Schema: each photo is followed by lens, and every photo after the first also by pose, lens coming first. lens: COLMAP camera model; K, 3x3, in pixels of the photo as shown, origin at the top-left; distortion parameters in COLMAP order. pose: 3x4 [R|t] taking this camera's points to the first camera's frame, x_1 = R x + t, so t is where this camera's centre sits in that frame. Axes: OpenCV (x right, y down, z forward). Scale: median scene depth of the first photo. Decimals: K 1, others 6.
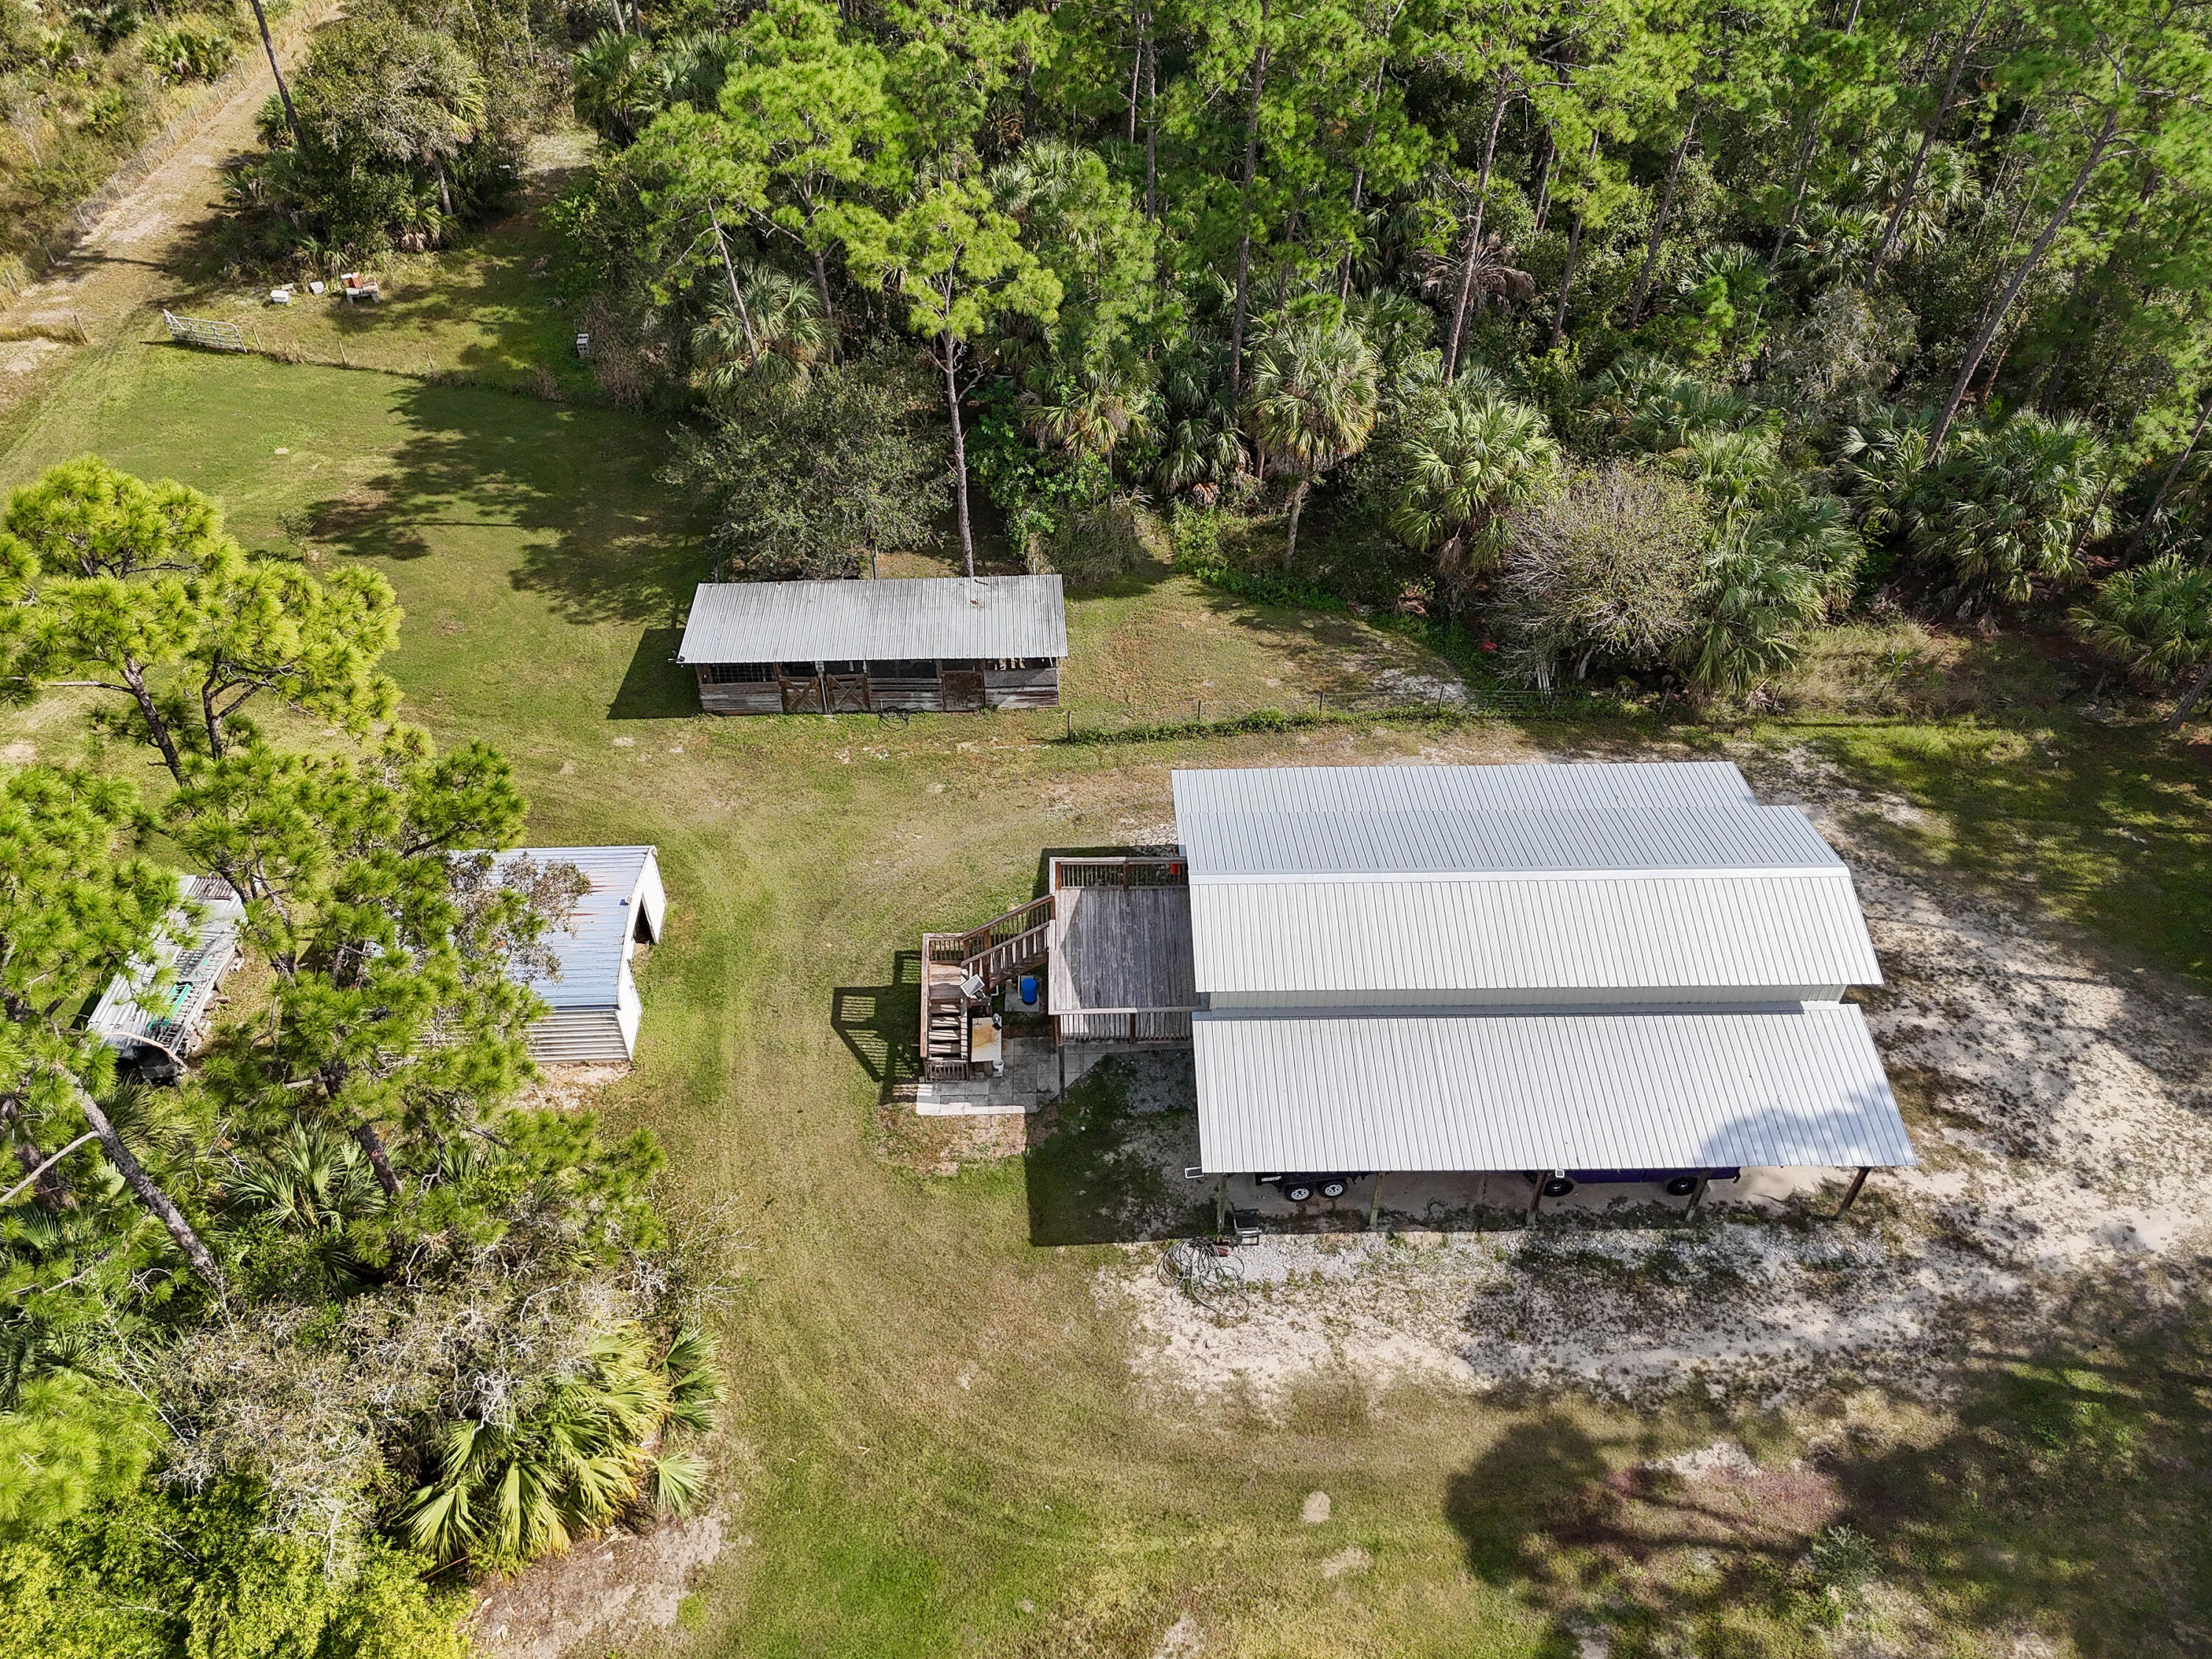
lens RADIAL K [[1635.3, 0, 1106.0], [0, 1635.3, 829.5], [0, 0, 1]] dist [0.041292, -0.006841]
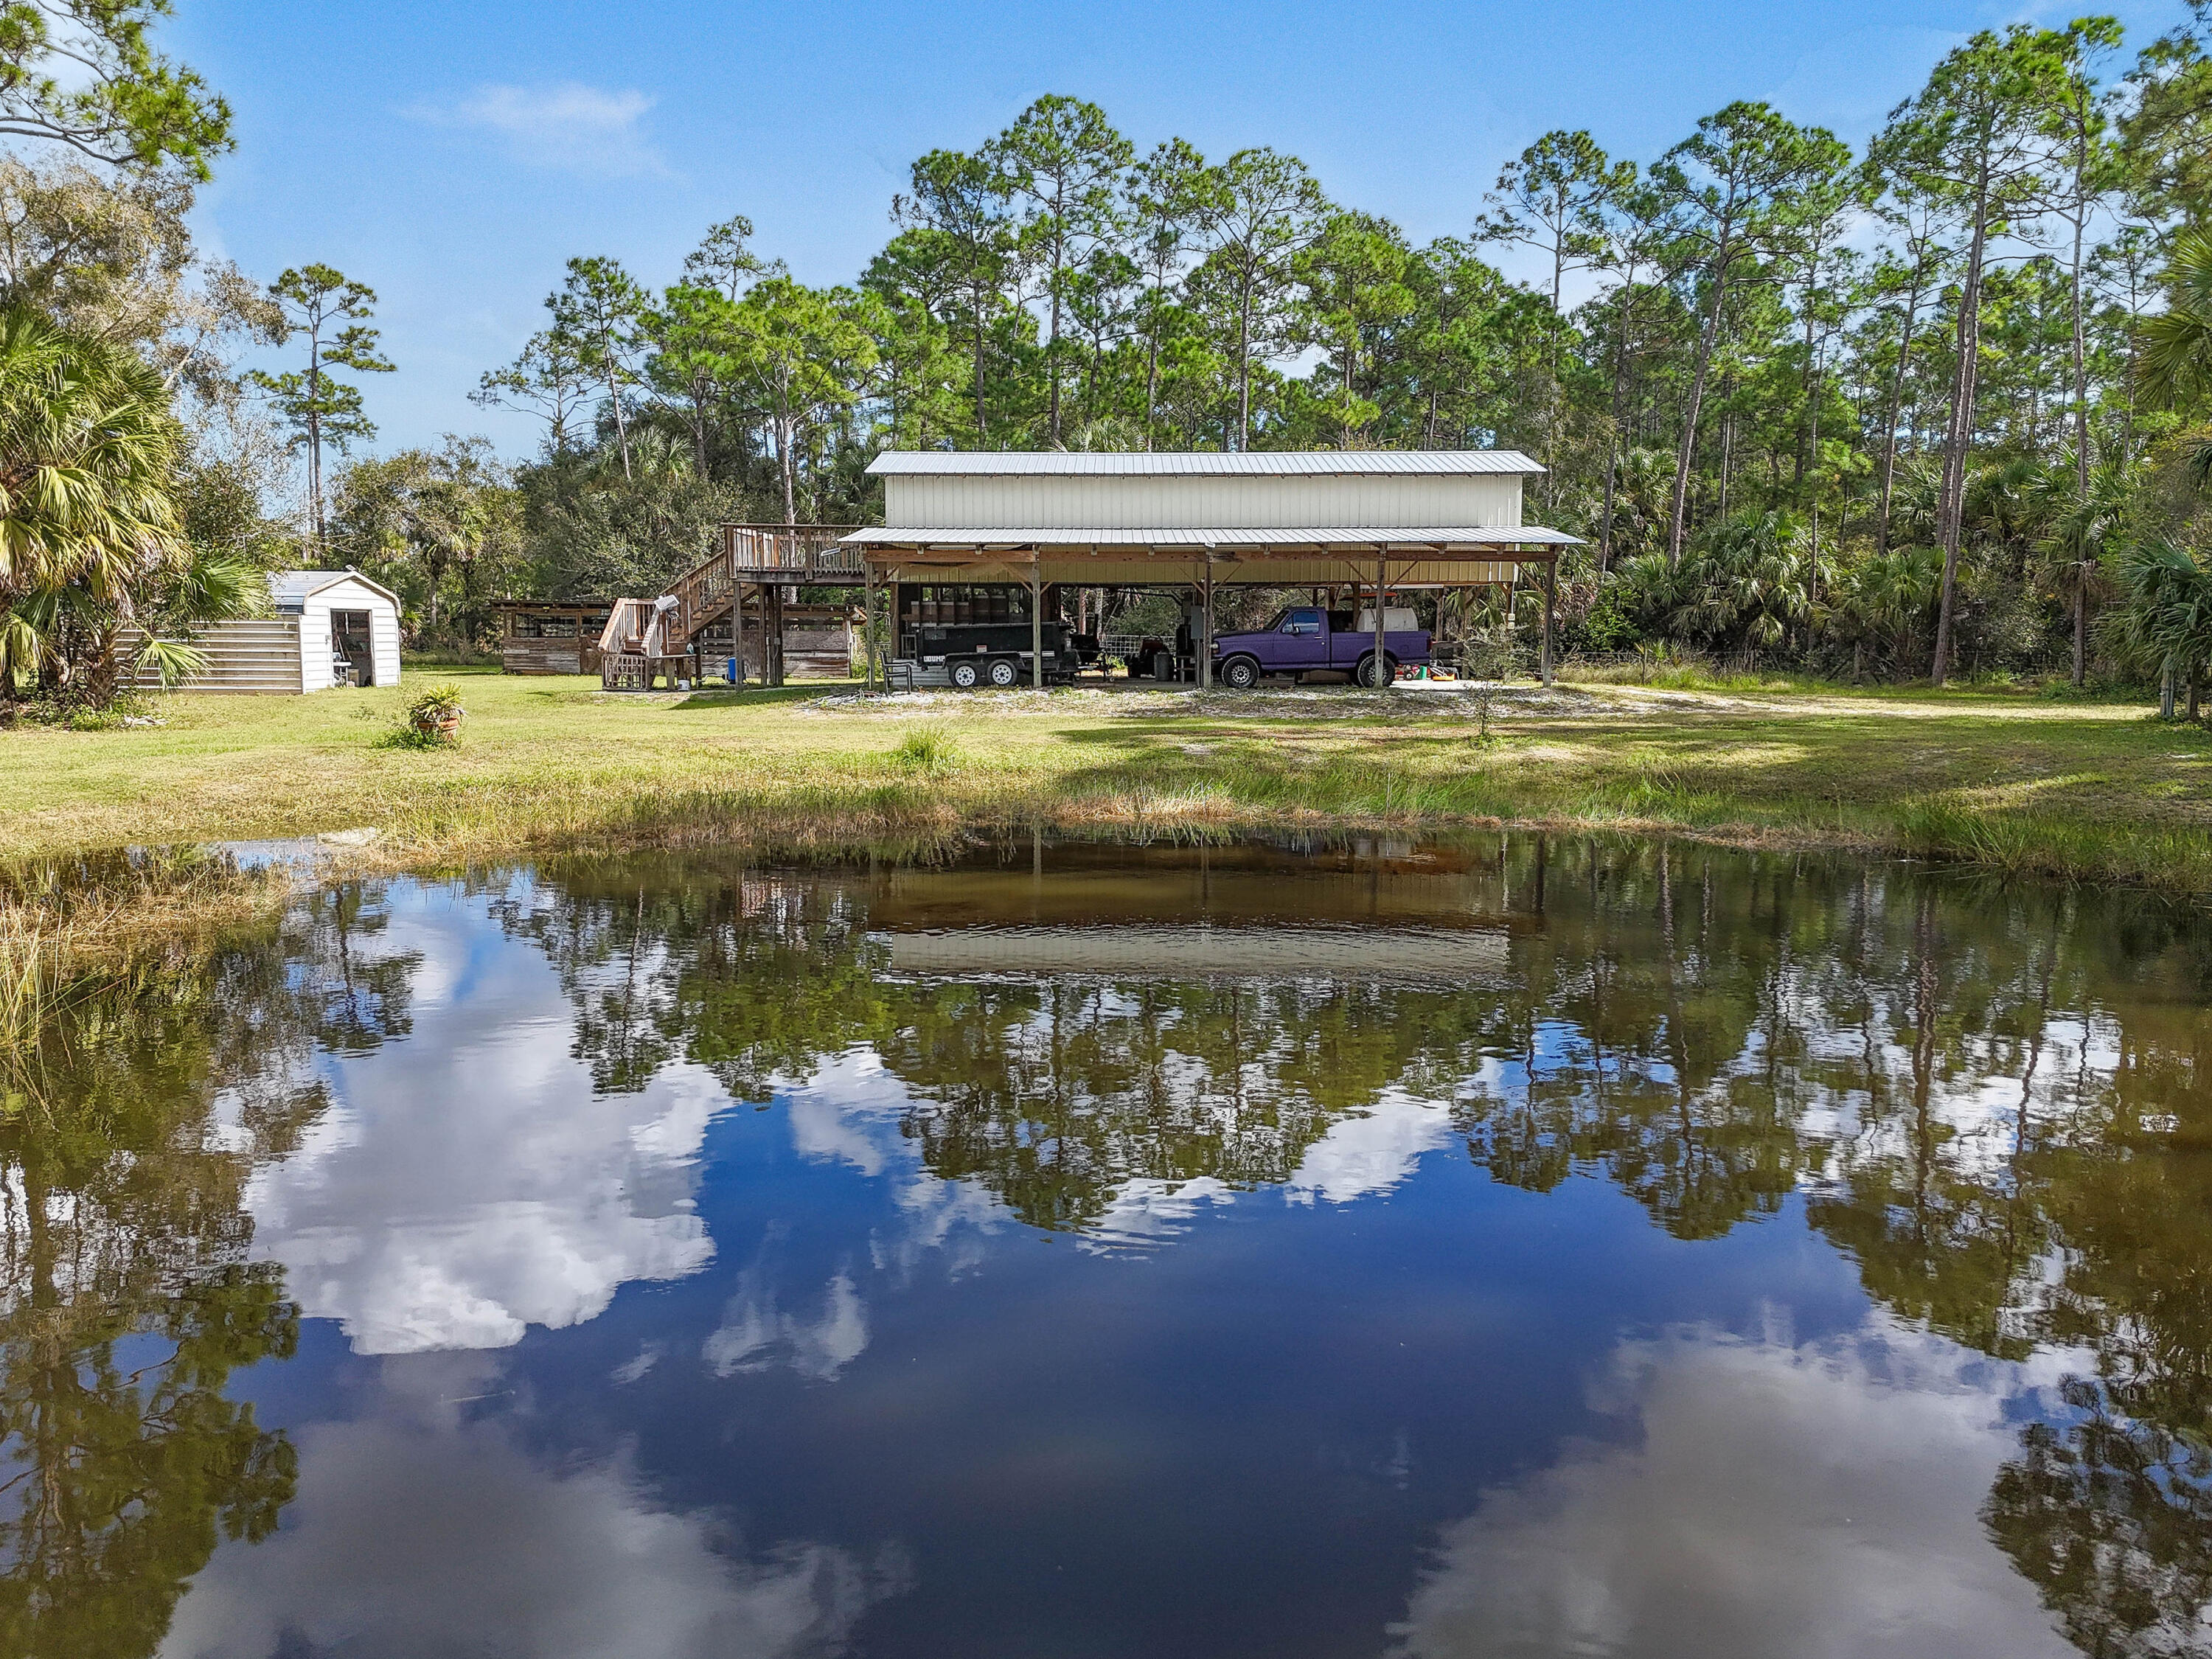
lens RADIAL K [[1635.3, 0, 1106.0], [0, 1635.3, 829.5], [0, 0, 1]] dist [0.041292, -0.006841]
pose [[0.999787, 0.008106, -0.018977, 0.219757], [-0.017867, 0.800125, -0.599567, 0.857358], [0.010324, 0.599778, 0.800100, 0.312698]]
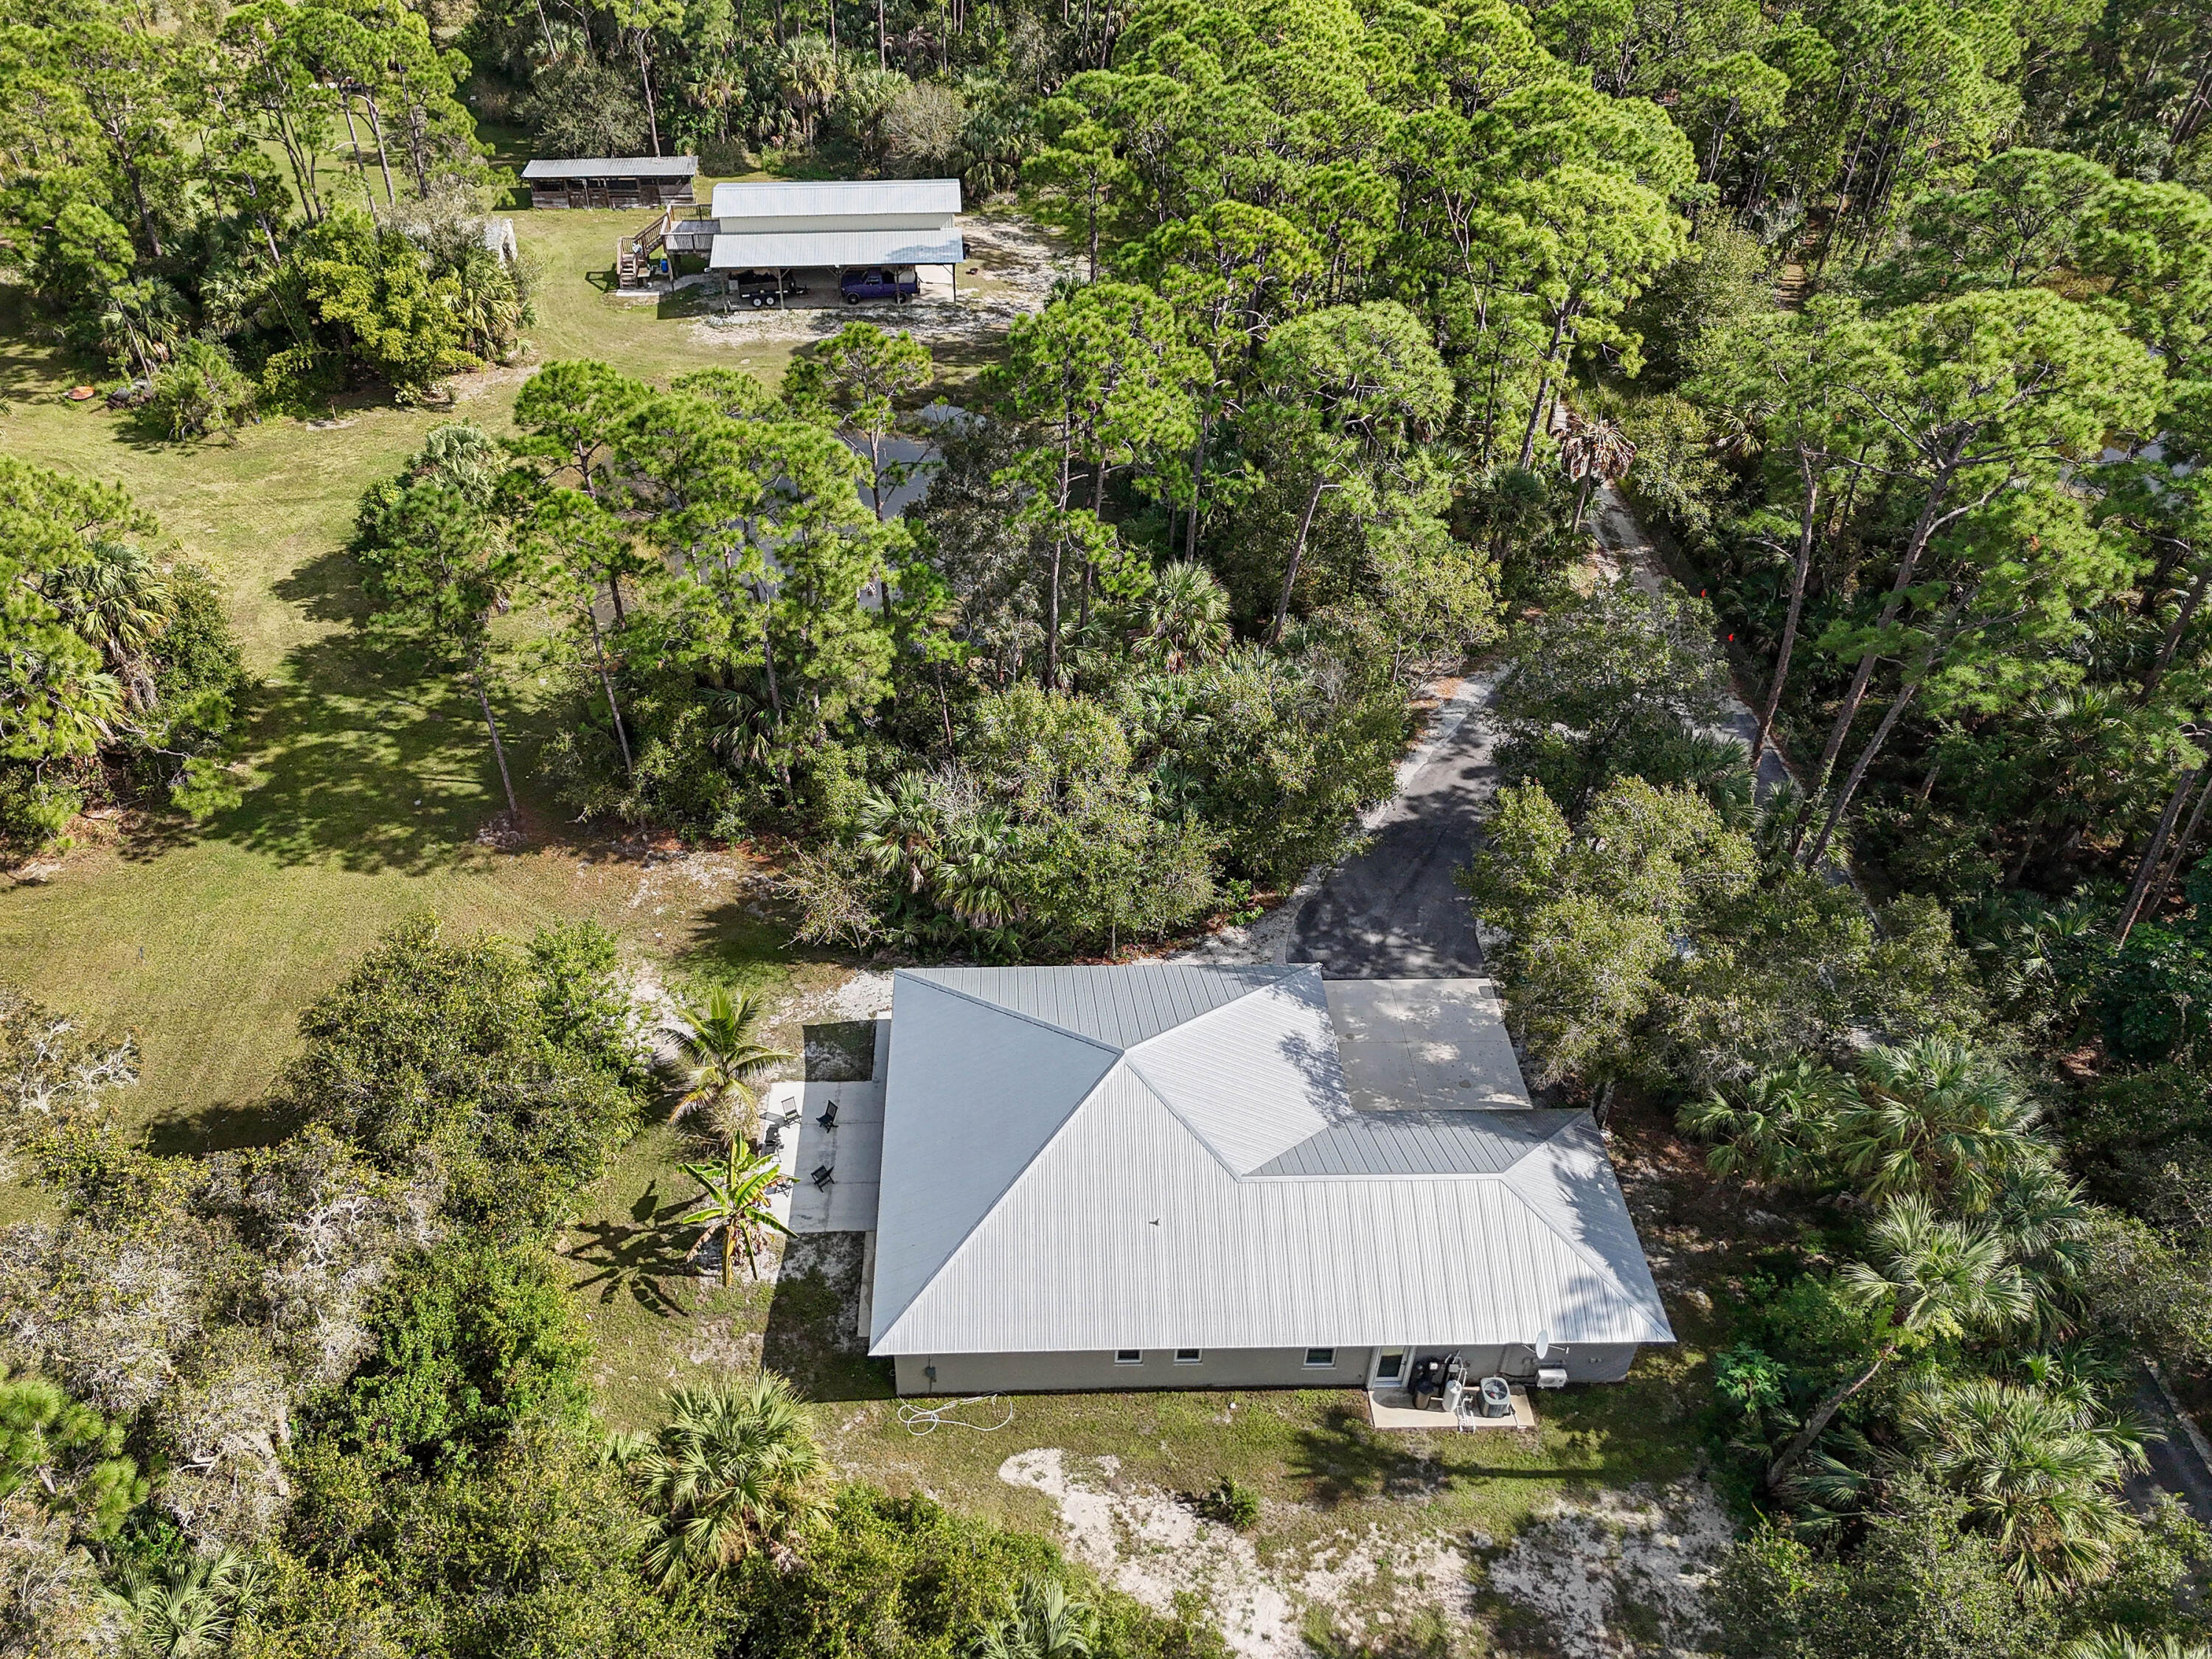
lens RADIAL K [[1663.2, 0, 1048.6], [0, 1663.2, 834.2], [0, 0, 1]] dist [0.038199, -0.002535]
pose [[0.998911, -0.031969, 0.033991, 0.480442], [0.033945, 0.997666, -0.059240, 1.286795], [-0.032018, 0.060330, 0.997665, -1.717969]]
